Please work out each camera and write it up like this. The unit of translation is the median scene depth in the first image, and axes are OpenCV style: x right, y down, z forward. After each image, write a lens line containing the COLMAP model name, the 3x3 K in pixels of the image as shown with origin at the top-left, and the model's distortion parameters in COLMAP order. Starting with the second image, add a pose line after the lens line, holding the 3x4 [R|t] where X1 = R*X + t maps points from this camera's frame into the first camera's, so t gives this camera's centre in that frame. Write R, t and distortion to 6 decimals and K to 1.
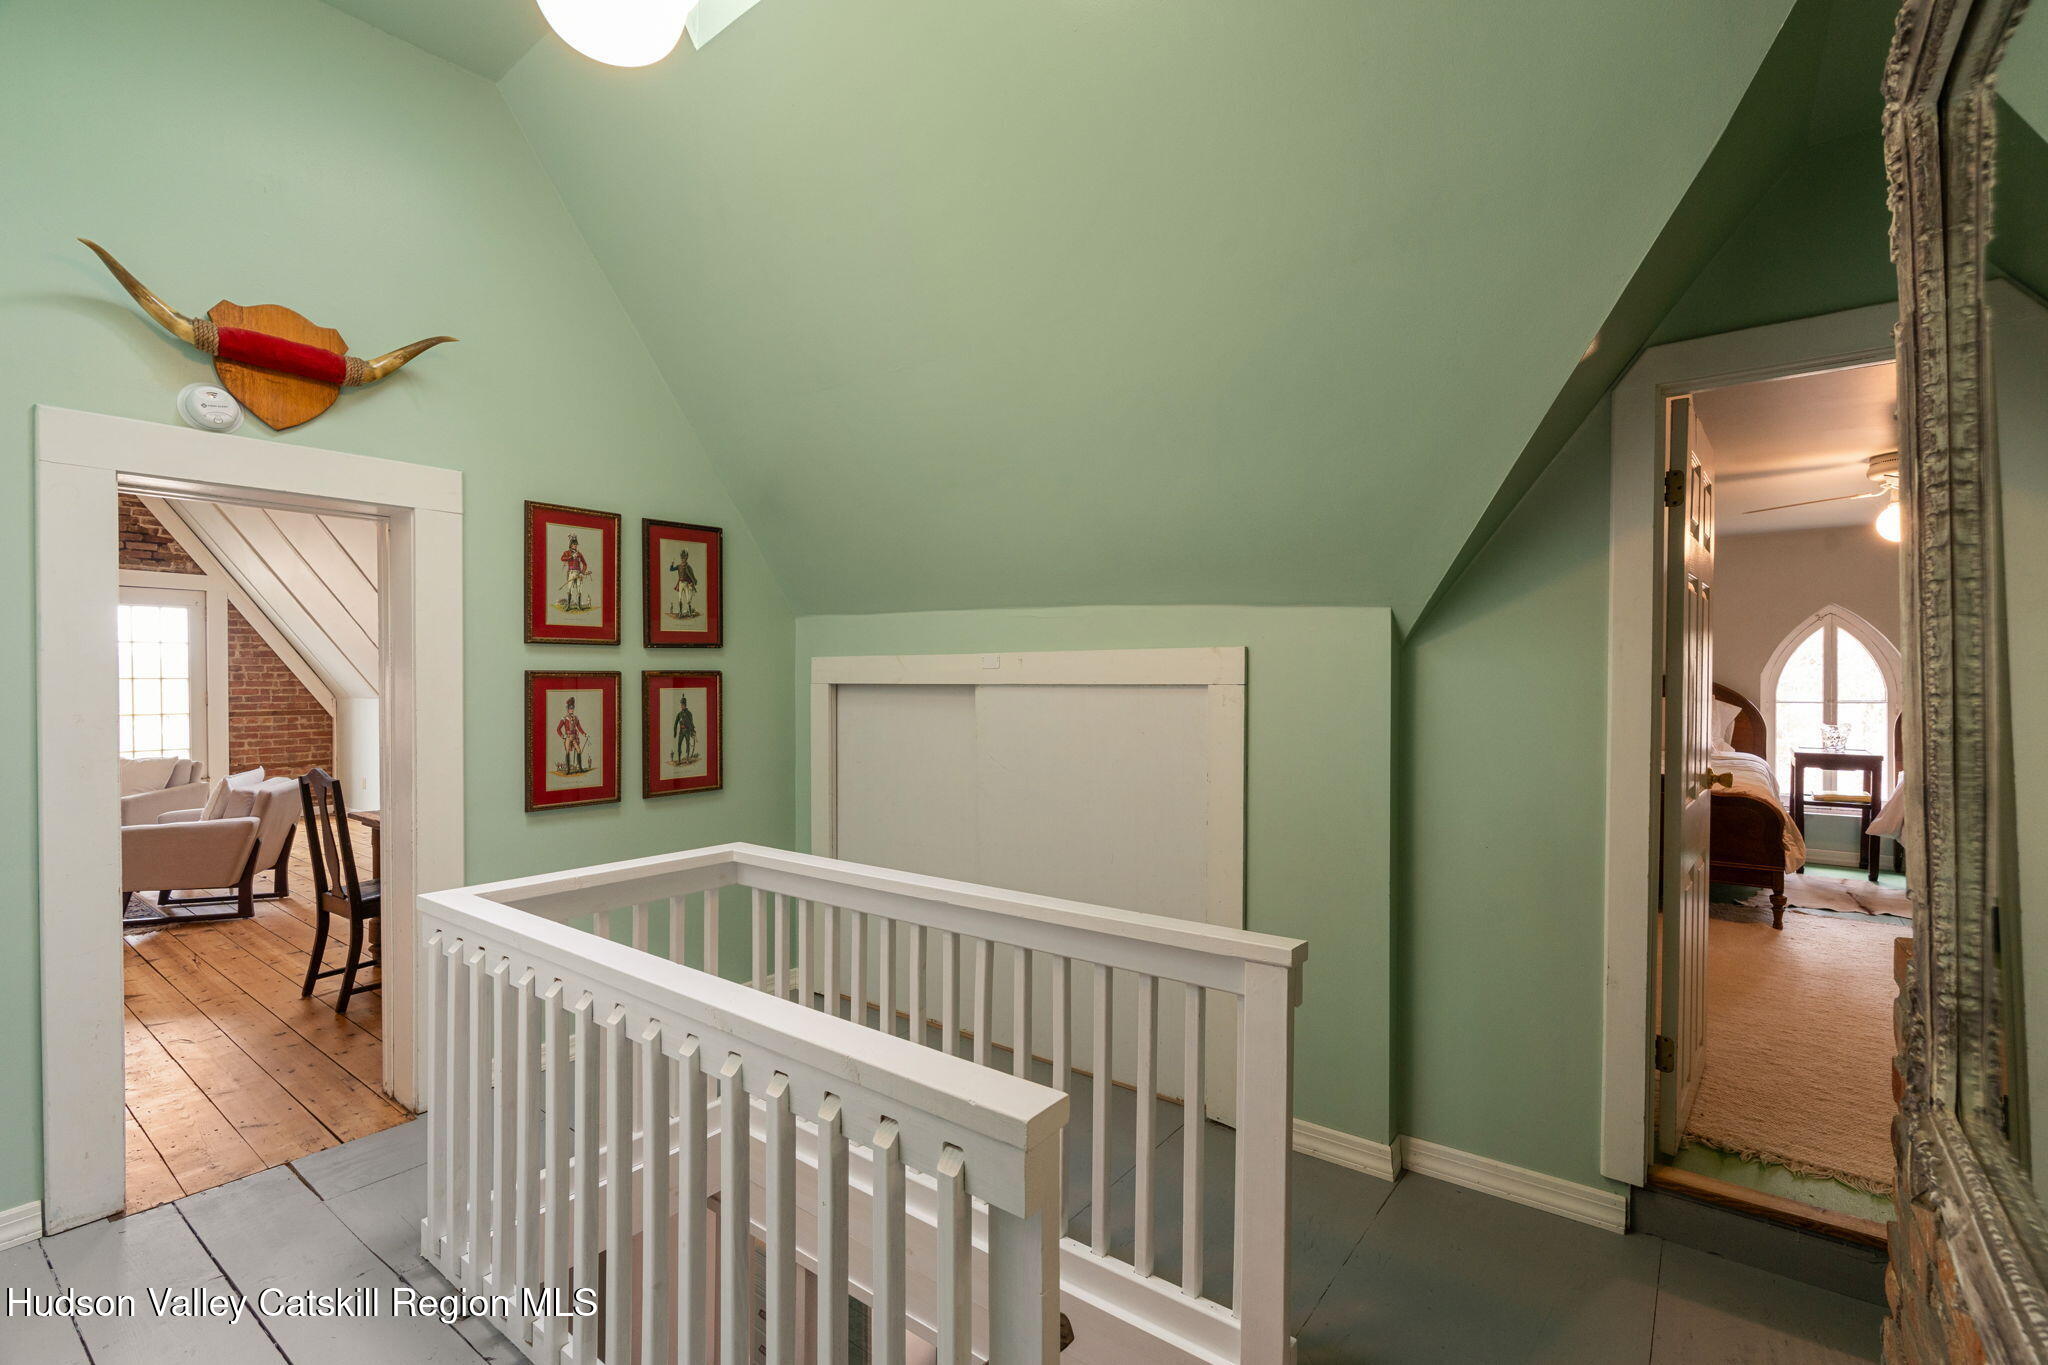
lens RADIAL K [[918.4, 0, 1040.0], [0, 918.4, 686.9], [0, 0, 1]] dist [-0.004619, 0.000696]
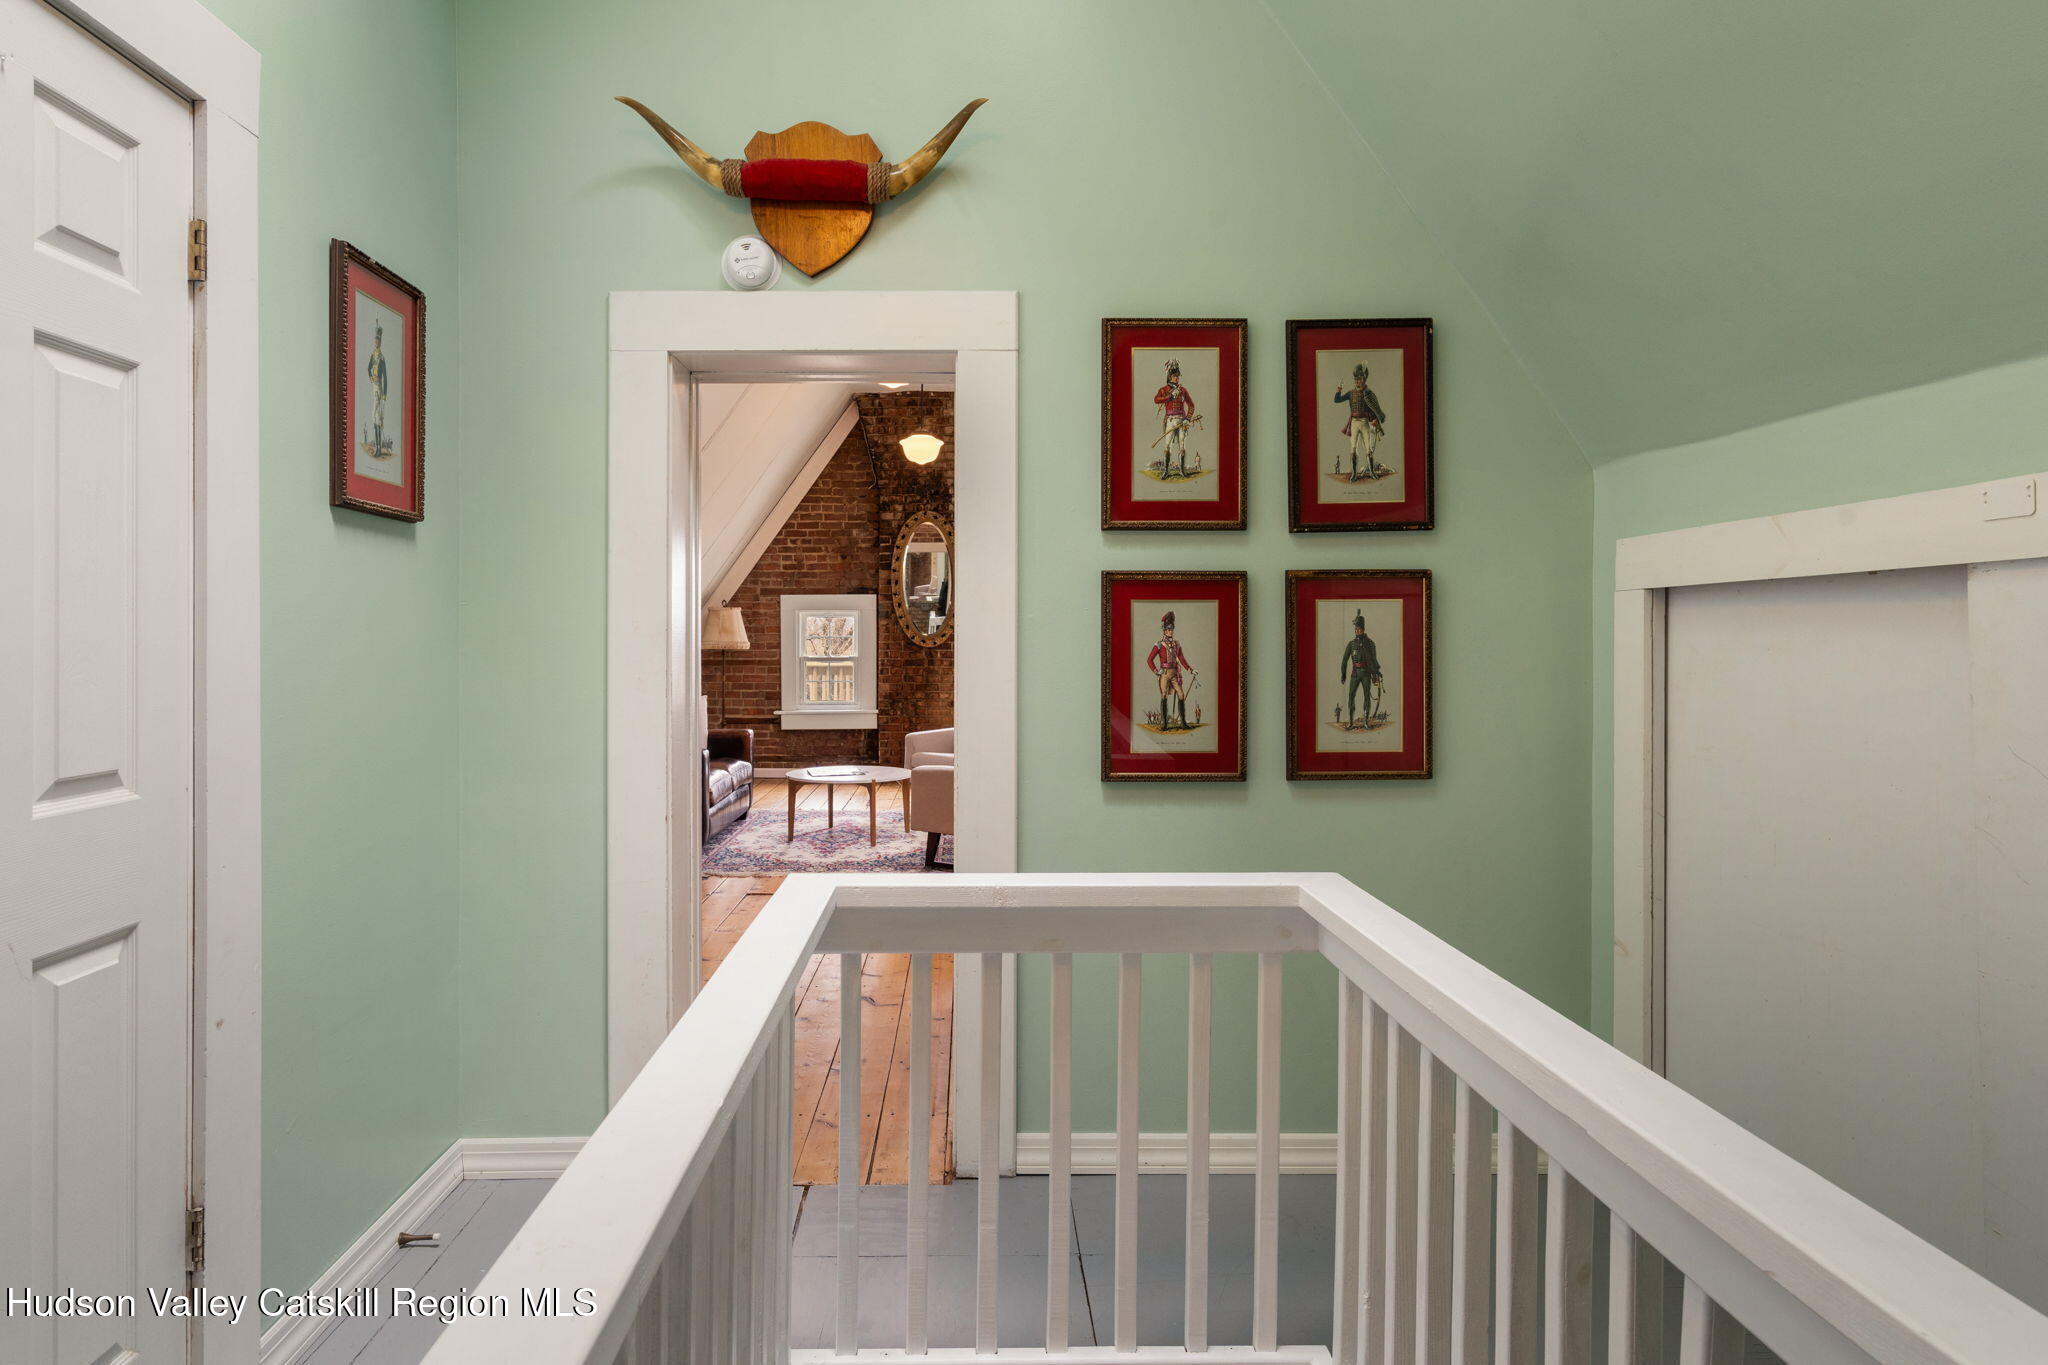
lens RADIAL K [[1197.9, 0, 982.6], [0, 1197.9, 638.7], [0, 0, 1]] dist [-0.007846, -0.002688]
pose [[0.615333, -0.001445, -0.788266, 0.068831], [-0.006481, 0.999955, -0.006892, 0.033812], [0.788240, 0.009349, 0.615296, 0.341223]]
